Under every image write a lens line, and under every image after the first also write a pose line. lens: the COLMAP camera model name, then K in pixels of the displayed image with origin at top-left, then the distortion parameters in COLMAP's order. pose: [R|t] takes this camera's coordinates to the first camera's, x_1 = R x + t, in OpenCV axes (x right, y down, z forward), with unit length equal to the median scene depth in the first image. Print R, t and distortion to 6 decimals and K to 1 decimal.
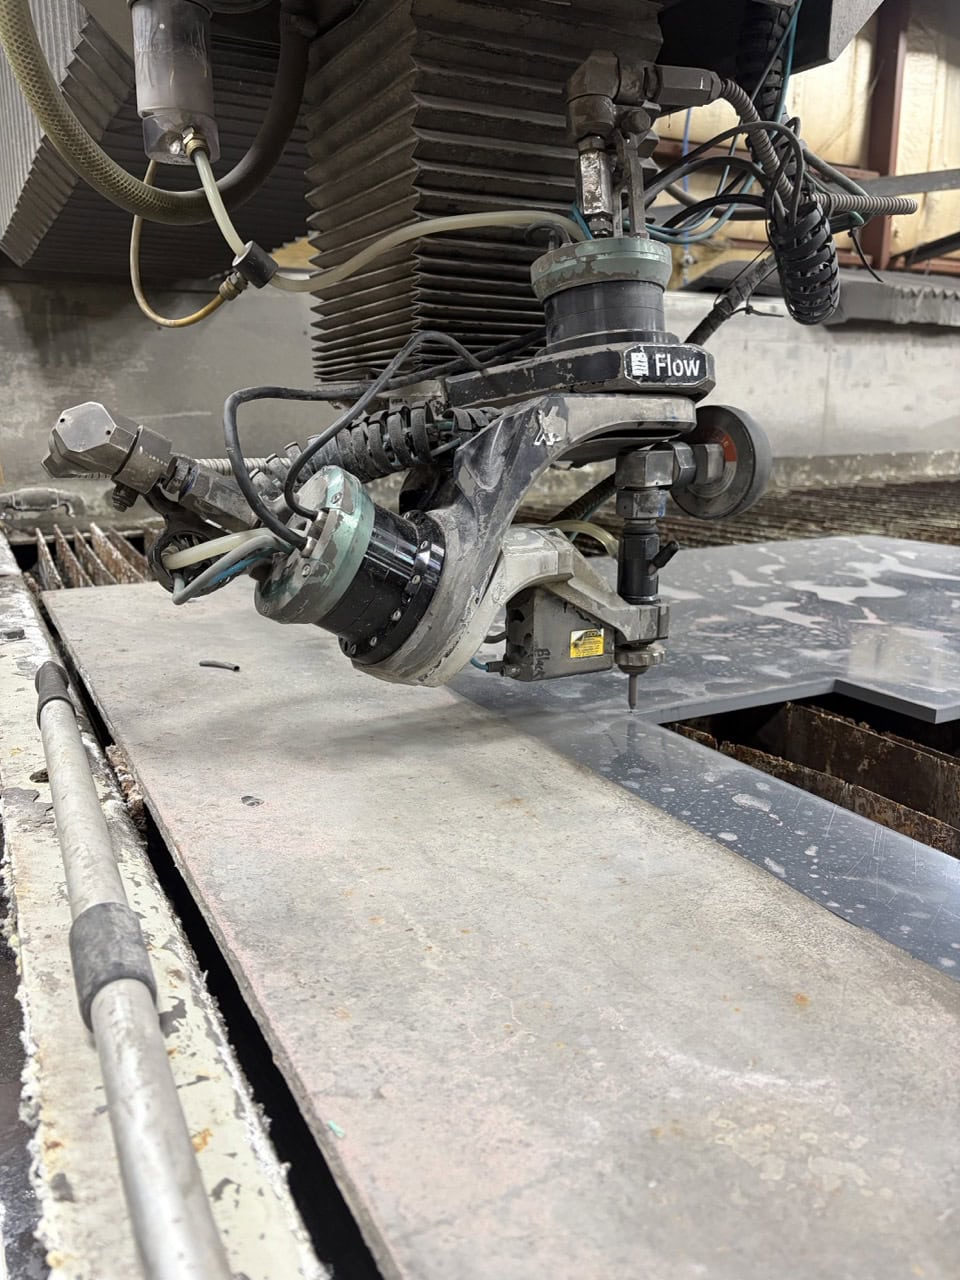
lens RADIAL K [[971.4, 0, 480.0], [0, 971.4, 640.0], [0, 0, 1]] dist [0.048331, -0.064340]
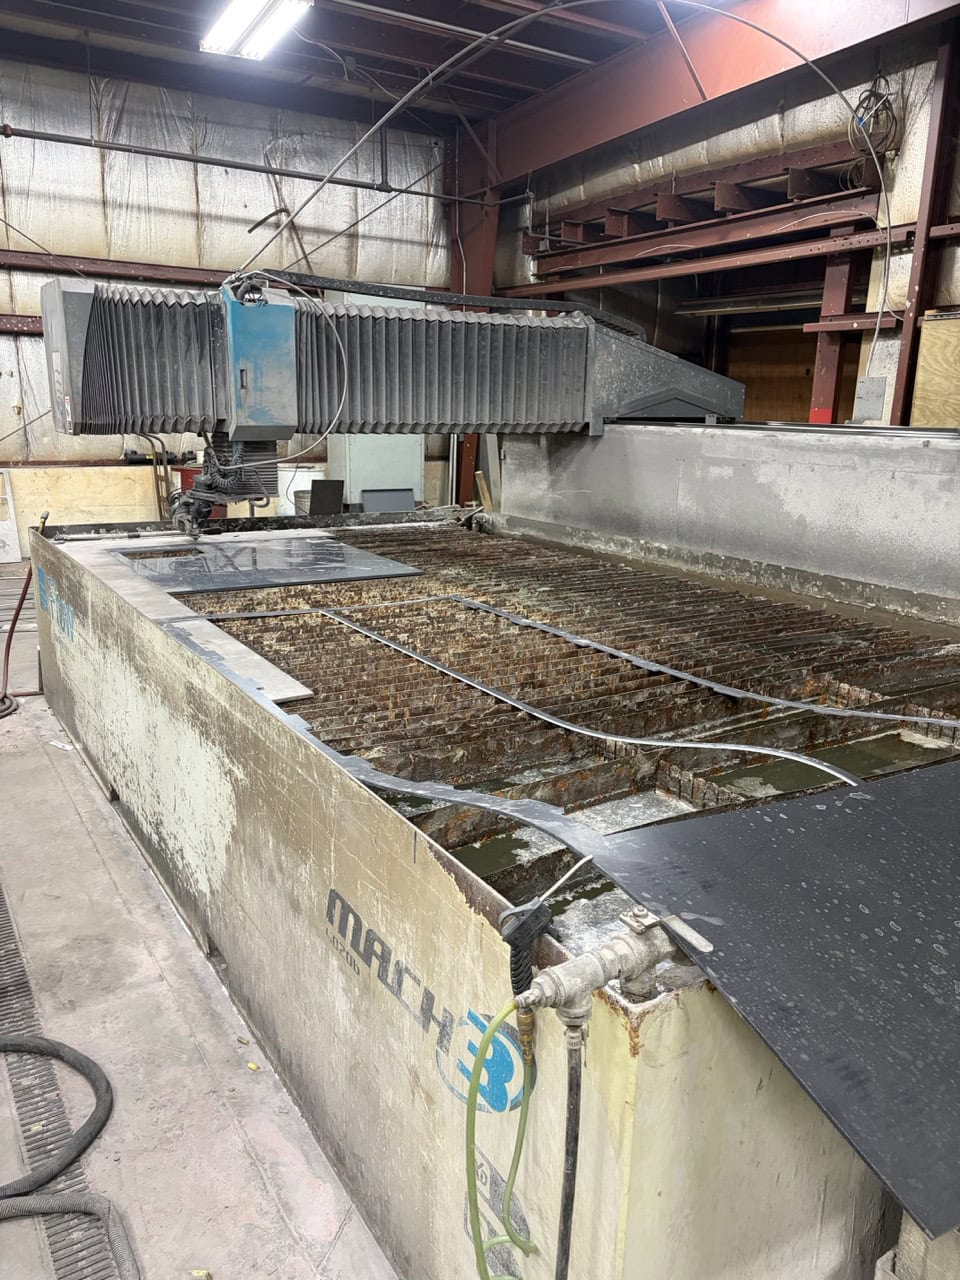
lens RADIAL K [[960.7, 0, 473.4], [0, 960.7, 639.3], [0, 0, 1]] dist [0.058520, -0.070739]
pose [[0.065773, 0.247110, -0.966753, 7.301719], [-0.246461, 0.942855, 0.224234, -1.363379], [0.966918, 0.223519, 0.122918, 2.348258]]
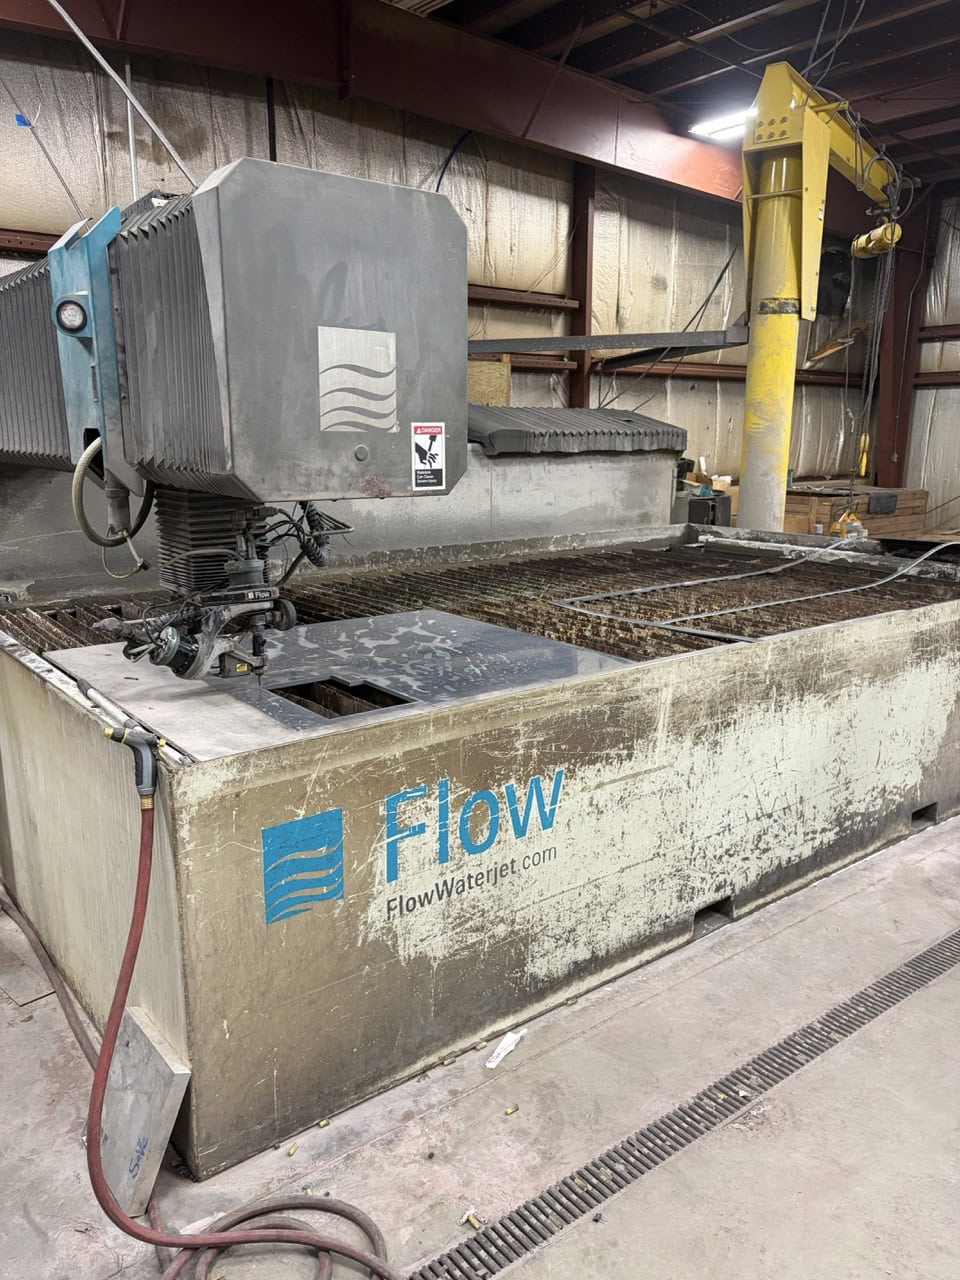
lens RADIAL K [[964.0, 0, 481.4], [0, 964.0, 644.4], [0, 0, 1]] dist [0.055961, -0.070849]
pose [[0.984610, -0.031418, 0.171916, 0.388666], [0.033948, 0.999354, -0.011791, -0.010463], [-0.171435, 0.017446, 0.985041, -2.865561]]
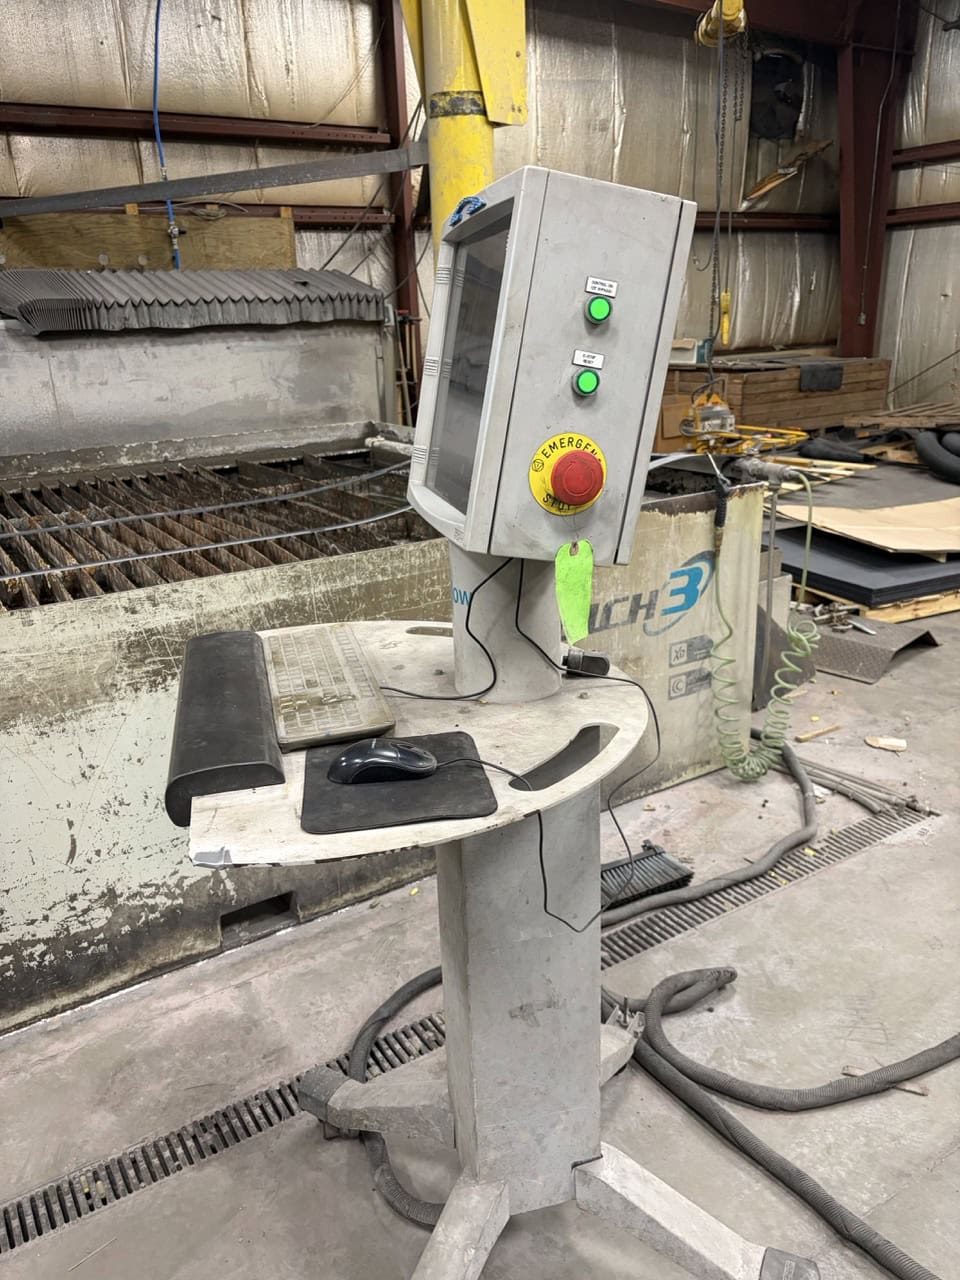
lens RADIAL K [[960.7, 0, 473.4], [0, 960.7, 639.3], [0, 0, 1]] dist [0.058520, -0.070739]
pose [[0.997184, -0.053409, 0.052645, 4.411055], [0.048357, 0.994495, 0.092960, -0.256844], [-0.057320, -0.090153, 0.994277, -1.151731]]
